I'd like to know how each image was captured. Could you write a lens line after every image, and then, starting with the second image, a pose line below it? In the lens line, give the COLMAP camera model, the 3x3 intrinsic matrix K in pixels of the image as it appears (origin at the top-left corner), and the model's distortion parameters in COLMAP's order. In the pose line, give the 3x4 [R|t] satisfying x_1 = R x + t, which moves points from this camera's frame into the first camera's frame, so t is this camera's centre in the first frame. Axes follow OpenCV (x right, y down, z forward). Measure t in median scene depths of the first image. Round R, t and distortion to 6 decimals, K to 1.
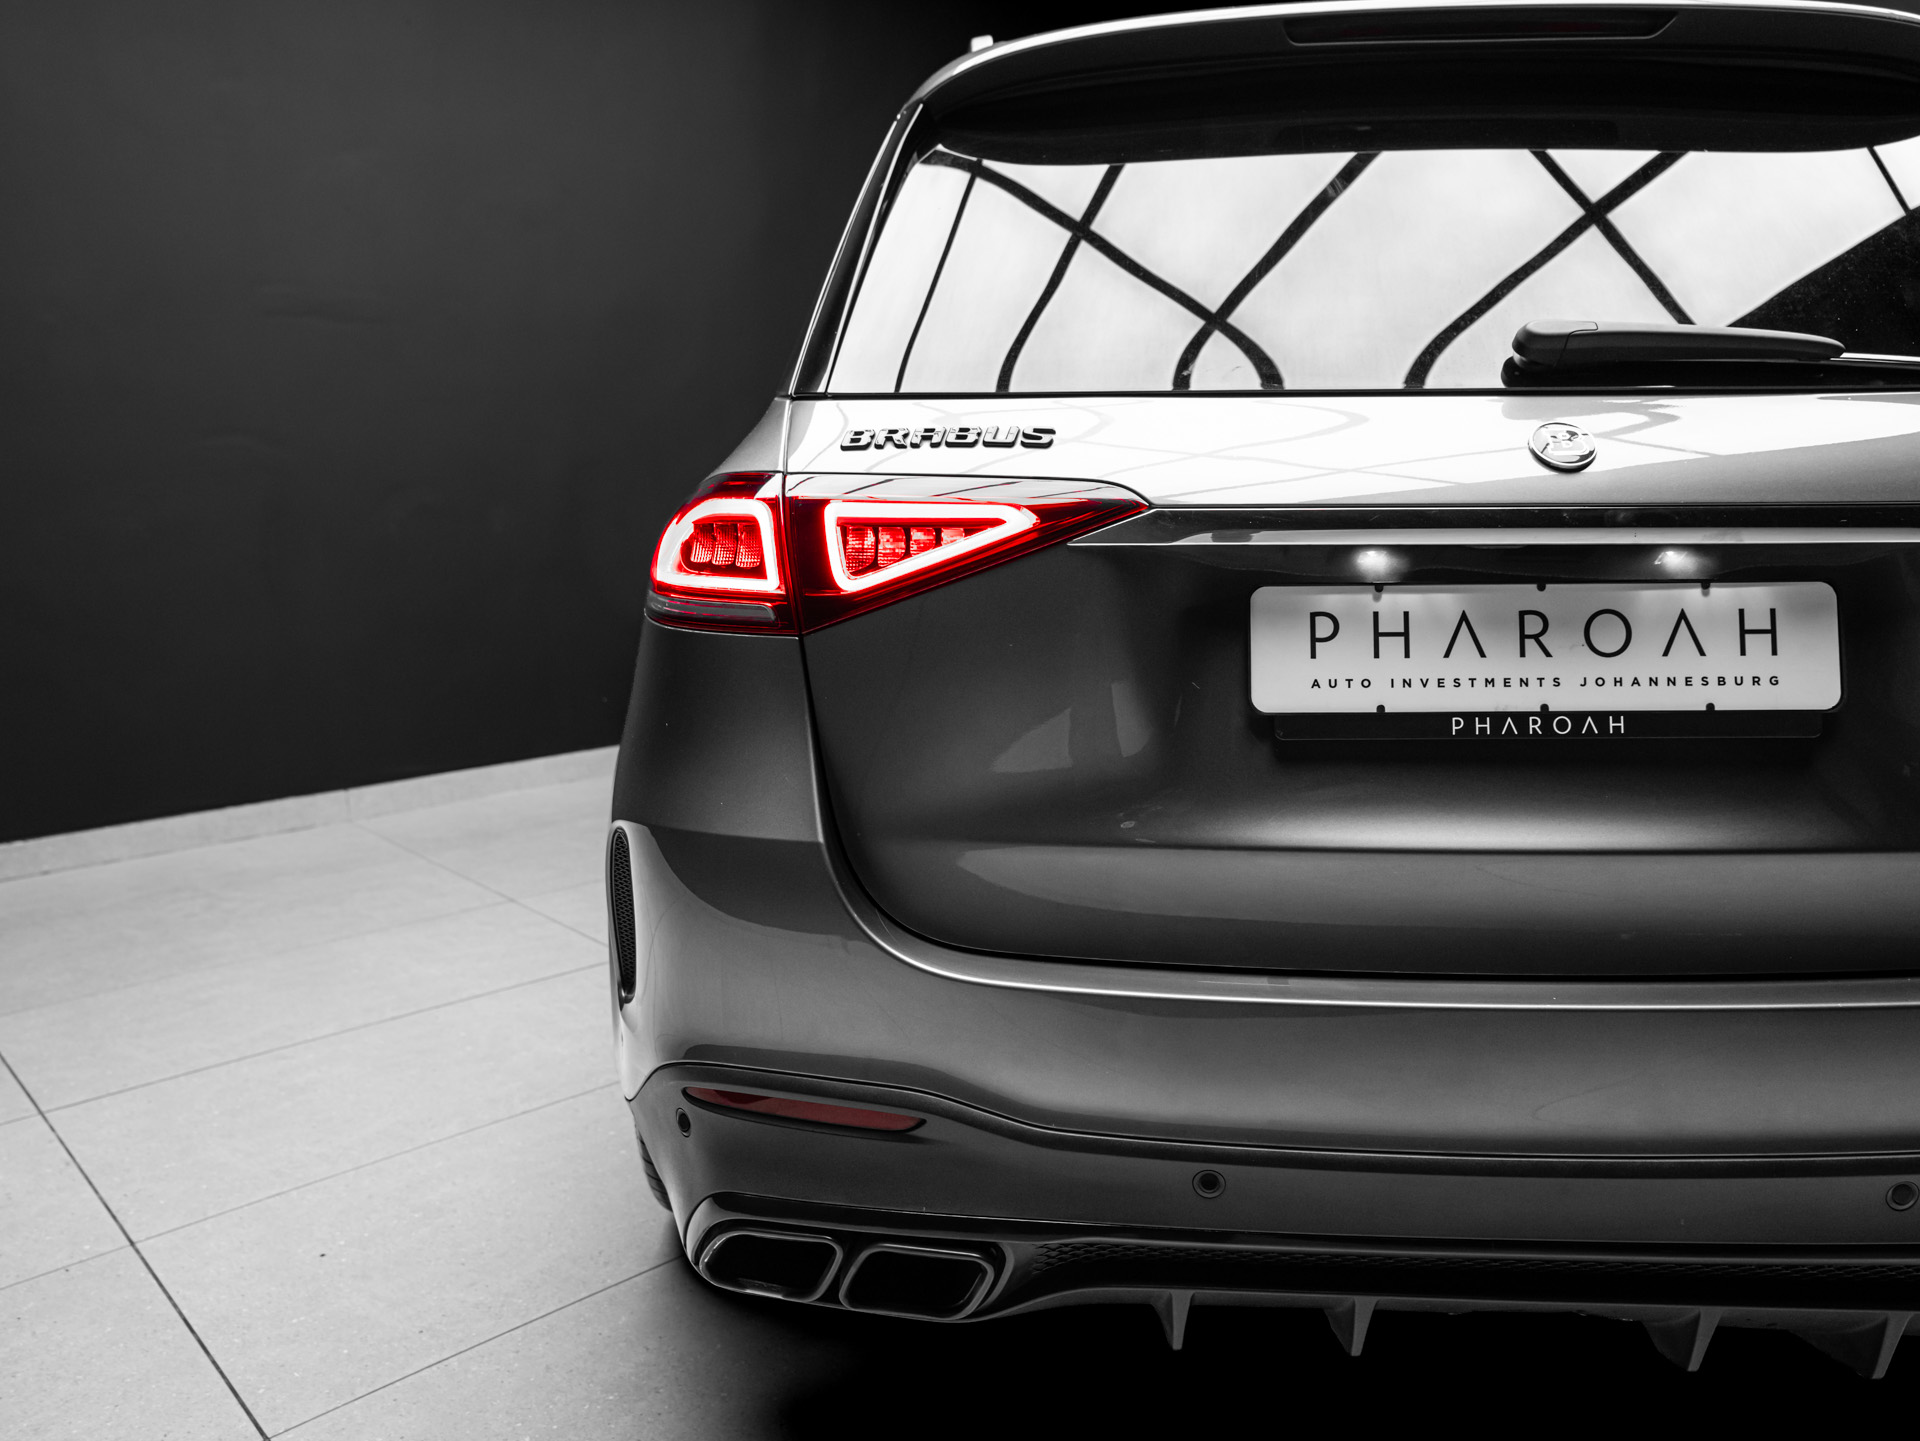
lens RADIAL K [[1467.6, 0, 974.7], [0, 1467.6, 661.1], [0, 0, 1]] dist [-0.037655, 0.060967]
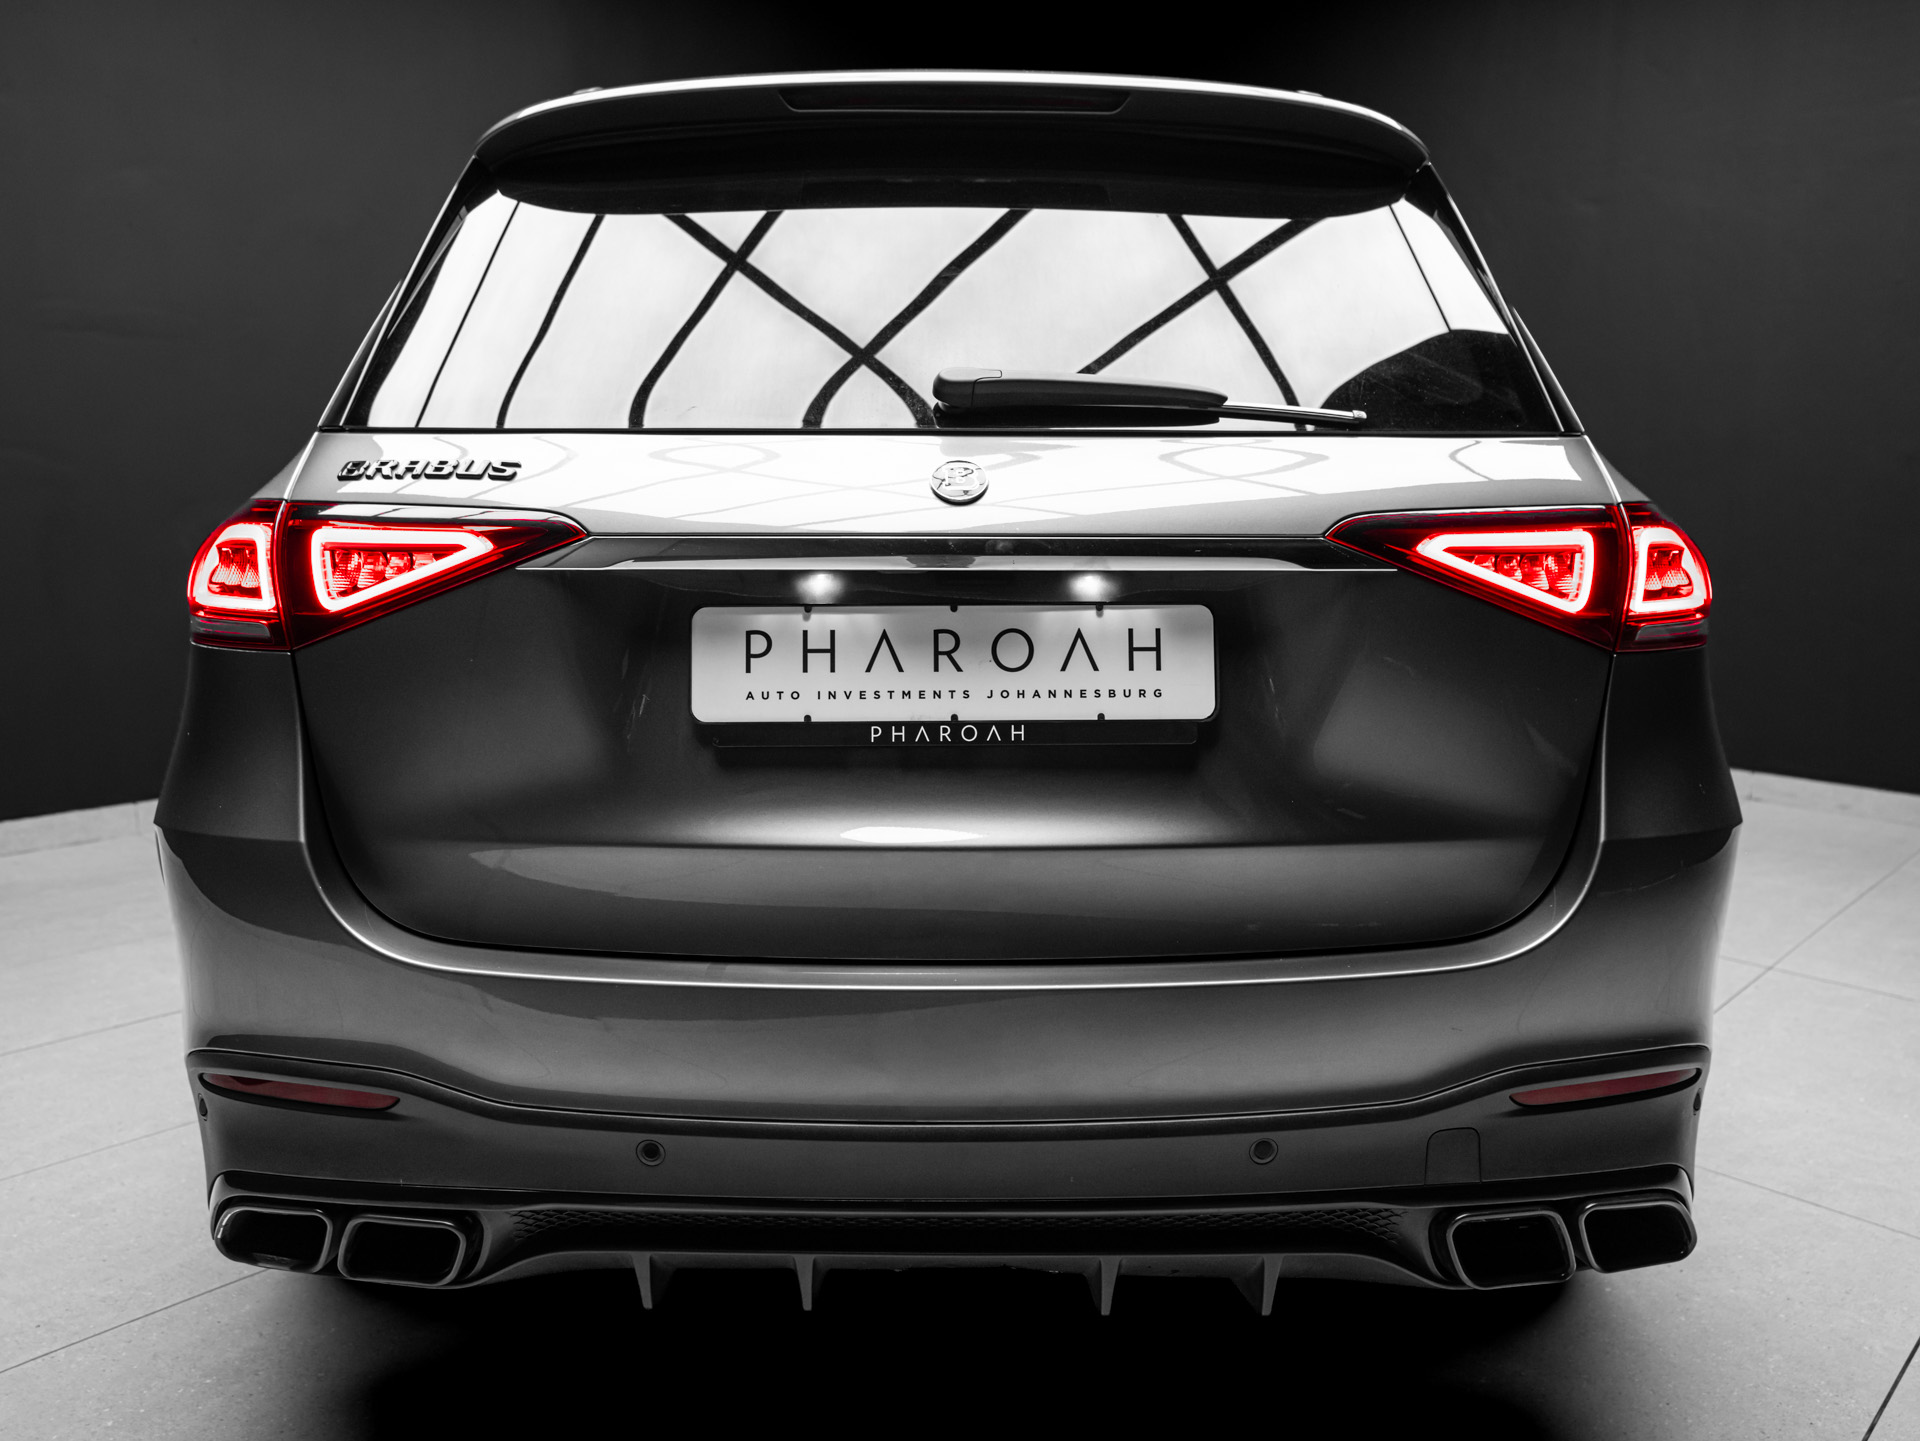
lens RADIAL K [[1449.2, 0, 960.2], [0, 1449.2, 660.9], [0, 0, 1]] dist [-0.031457, 0.051105]
pose [[0.998427, 0.001691, 0.056050, 0.324274], [-0.001099, 0.999943, -0.010591, 0.000662], [-0.056065, 0.010513, 0.998372, -0.094591]]
